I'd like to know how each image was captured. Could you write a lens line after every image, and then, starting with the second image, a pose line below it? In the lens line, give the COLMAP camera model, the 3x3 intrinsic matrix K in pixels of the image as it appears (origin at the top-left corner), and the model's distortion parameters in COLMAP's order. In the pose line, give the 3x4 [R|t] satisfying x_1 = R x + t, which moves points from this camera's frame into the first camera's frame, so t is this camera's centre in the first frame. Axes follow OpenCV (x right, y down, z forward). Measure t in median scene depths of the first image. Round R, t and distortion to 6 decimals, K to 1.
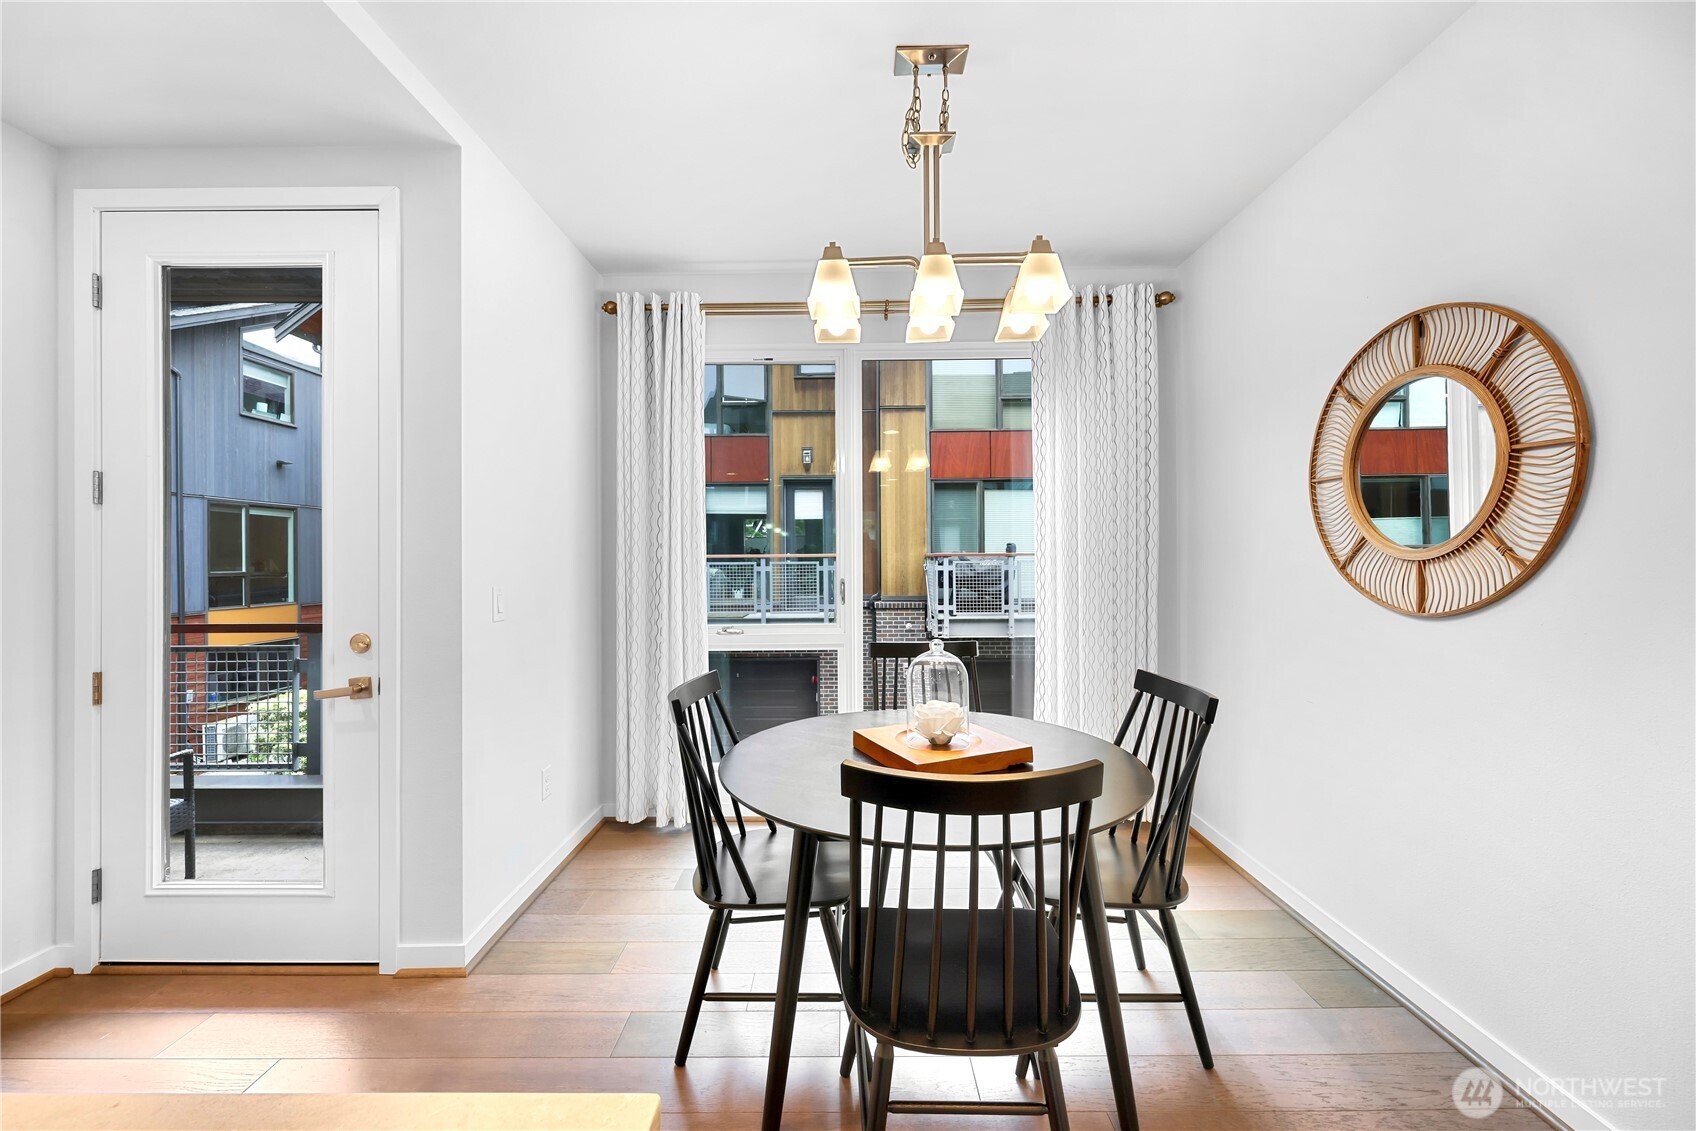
lens RADIAL K [[661.4, 0, 842.9], [0, 661.4, 557.4], [0, 0, 1]] dist [0.003366, -0.000024]
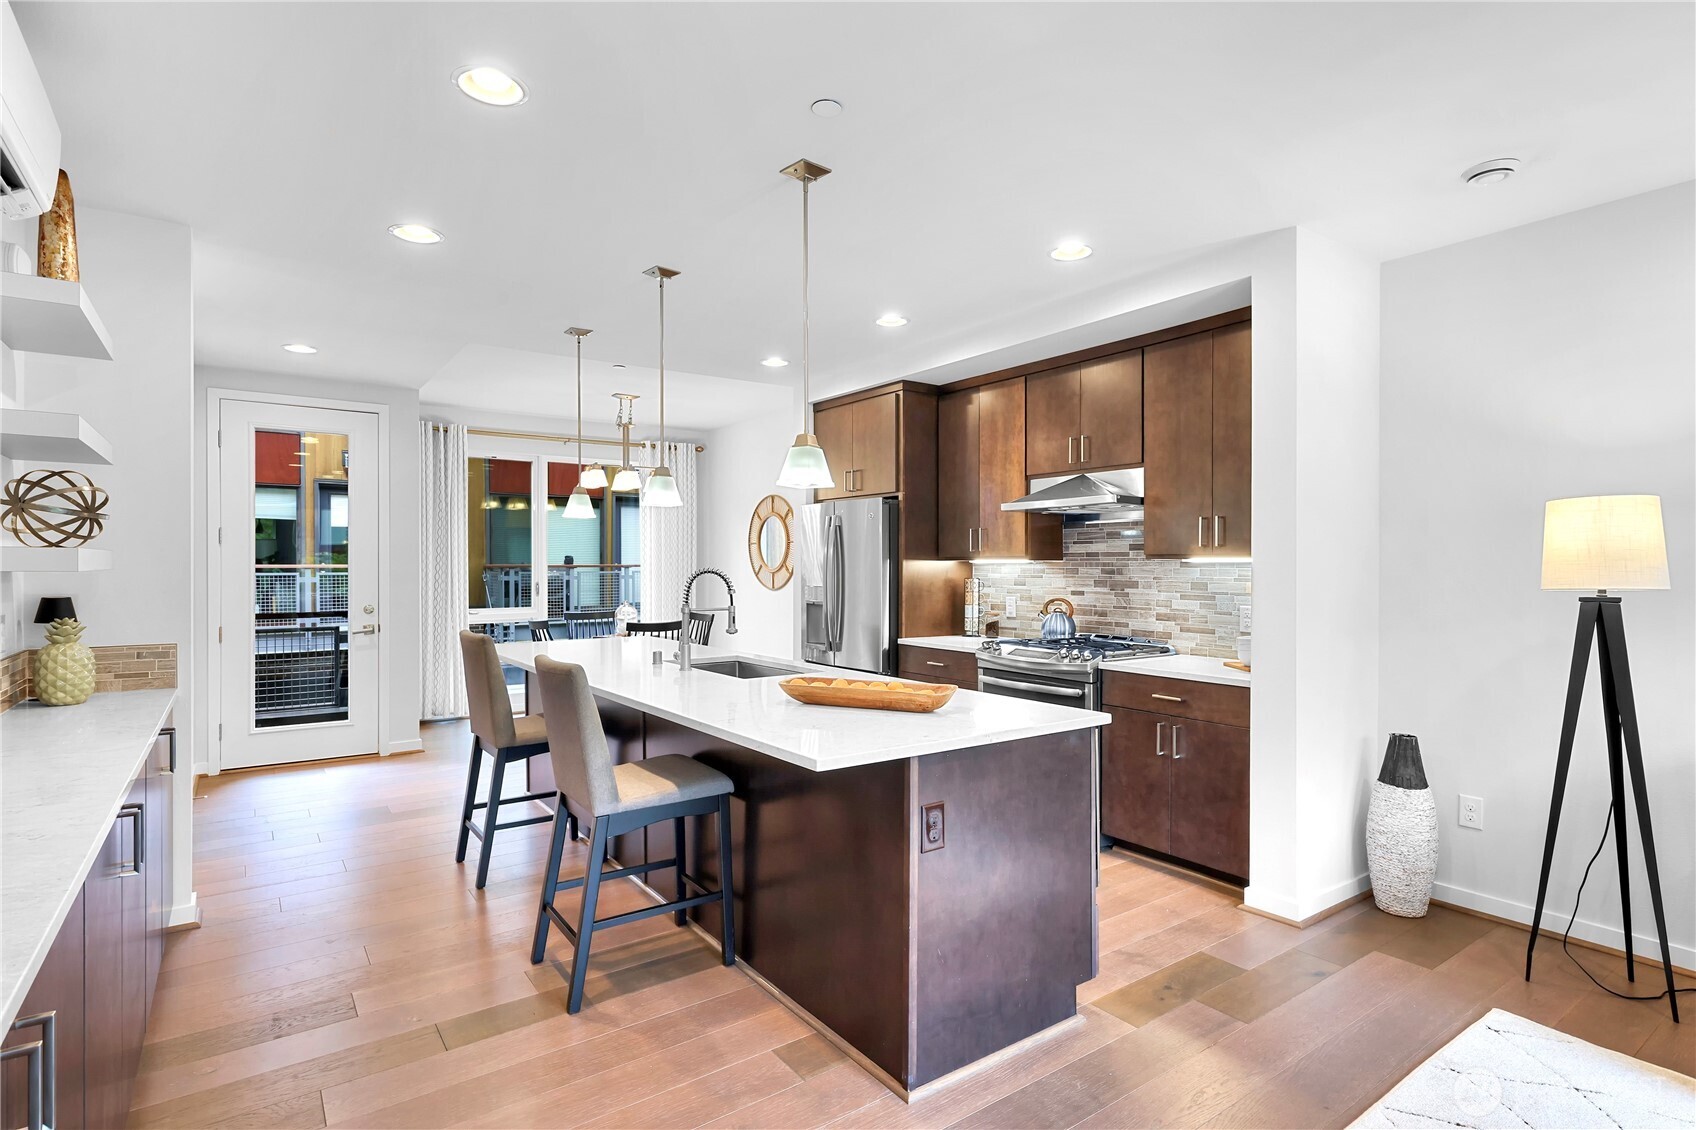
lens RADIAL K [[844.7, 0, 837.3], [0, 844.7, 564.7], [0, 0, 1]] dist [0.004689, -0.000080]
pose [[0.813125, 0.006578, 0.582052, -0.673664], [-0.004967, 0.999978, -0.004362, -0.008955], [-0.582068, 0.000656, 0.813140, -1.345721]]
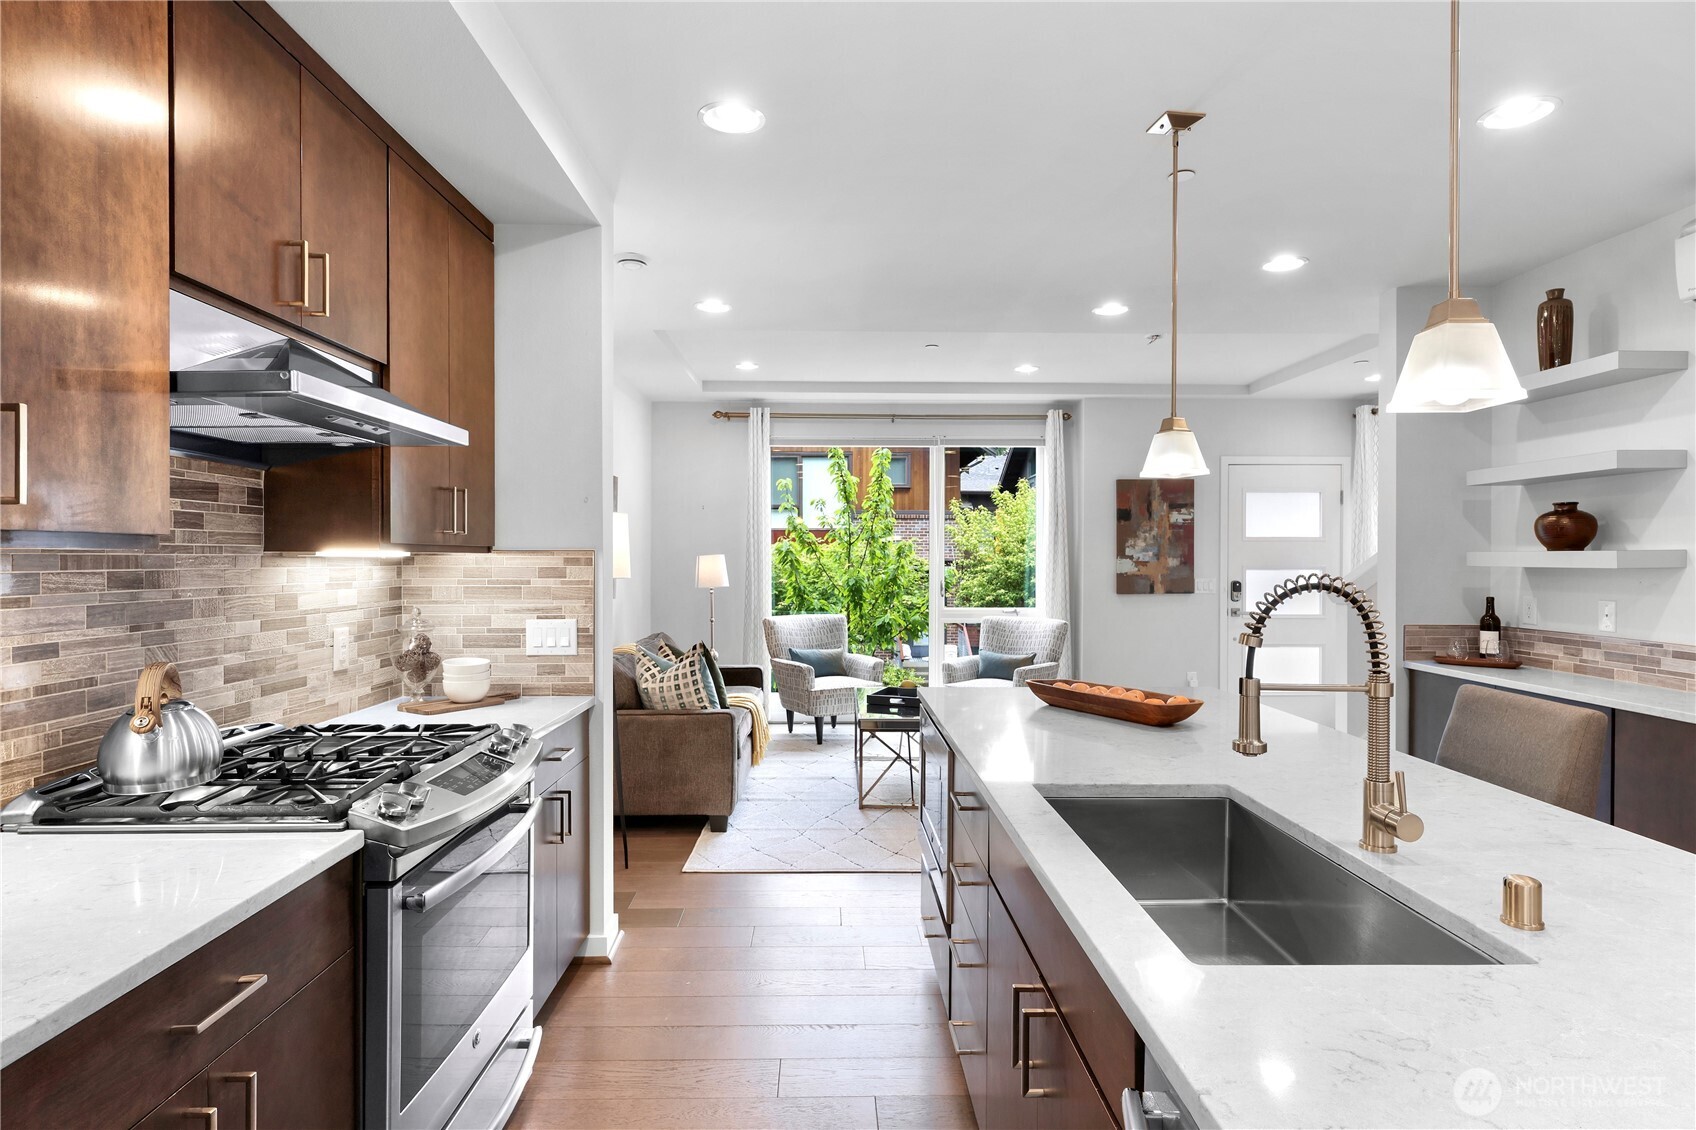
lens RADIAL K [[905.0, 0, 842.9], [0, 905.0, 564.5], [0, 0, 1]] dist [0.003312, 0.001343]
pose [[-0.999655, 0.003994, -0.025944, 0.052332], [0.003795, 0.999963, 0.007690, -0.018272], [0.025974, 0.007588, -0.999634, 0.047155]]
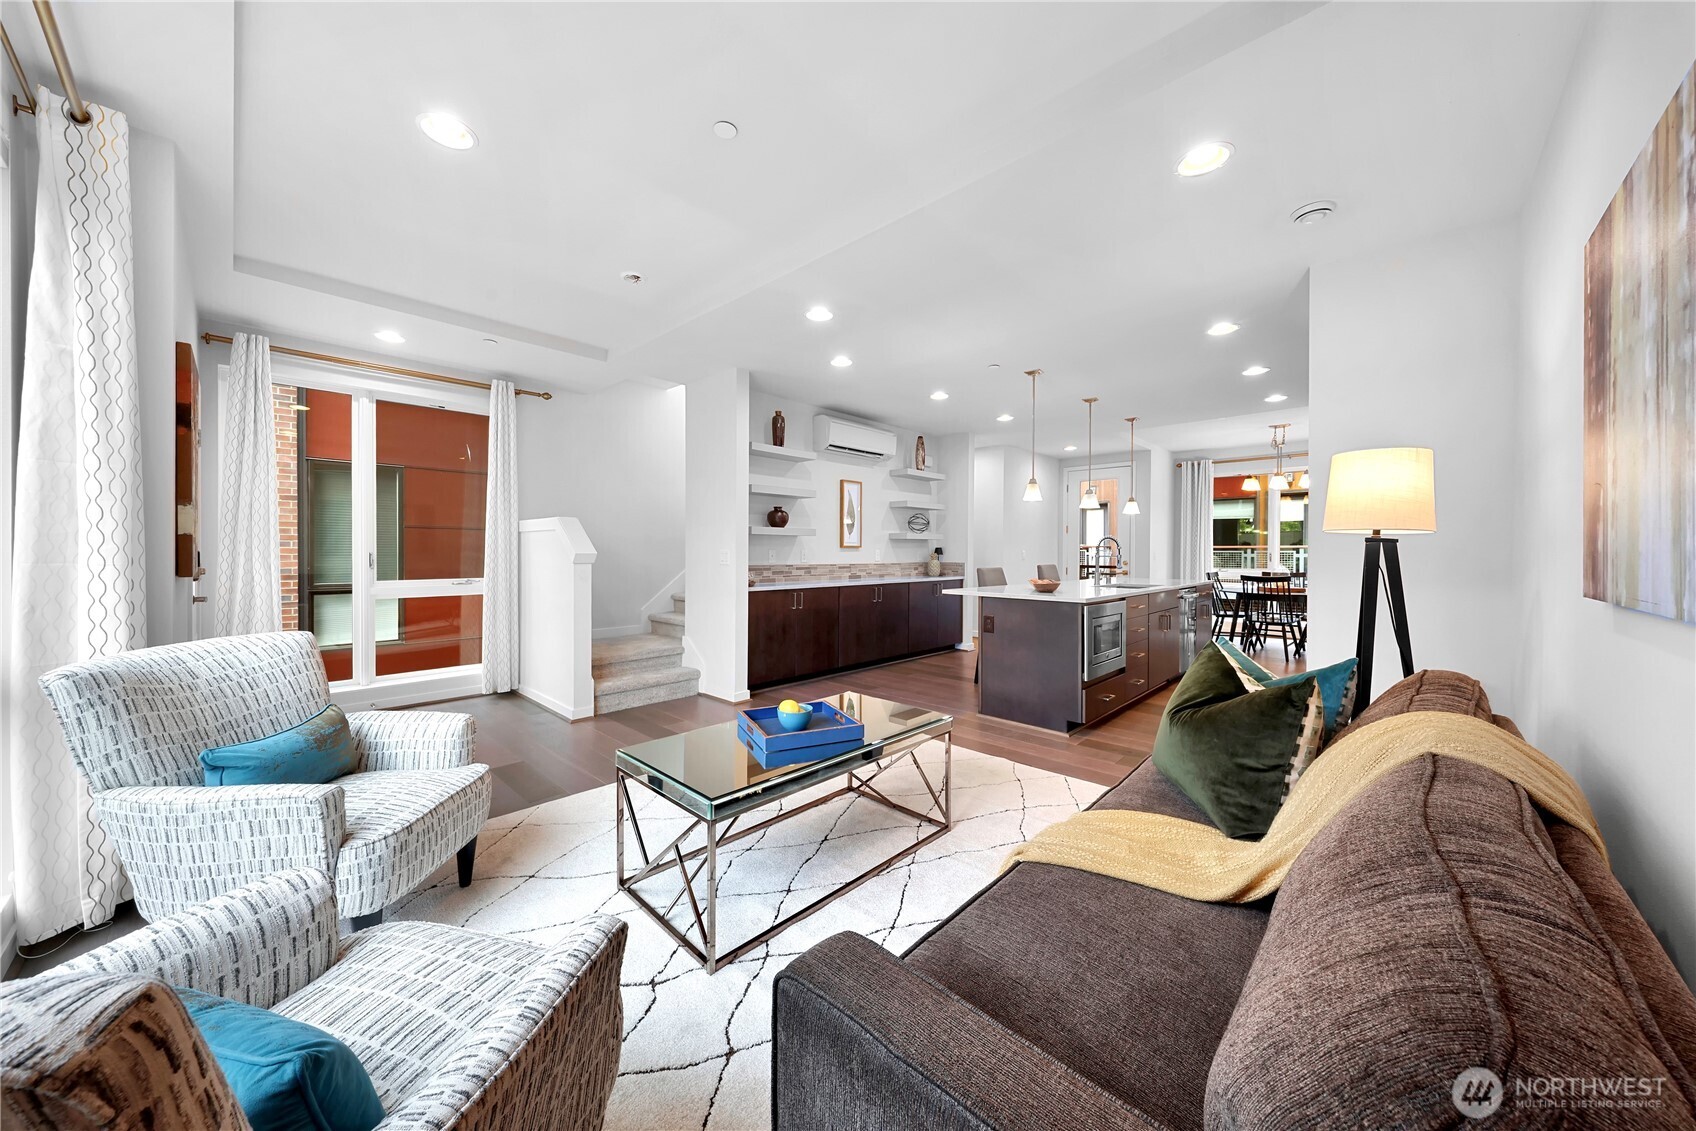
lens RADIAL K [[577.7, 0, 835.7], [0, 577.7, 556.1], [0, 0, 1]] dist [-0.013772, -0.000126]
pose [[0.719911, 0.015468, -0.693894, 0.350579], [-0.008380, 0.999872, 0.013594, 0.028754], [0.694015, -0.003972, 0.719949, -1.953477]]
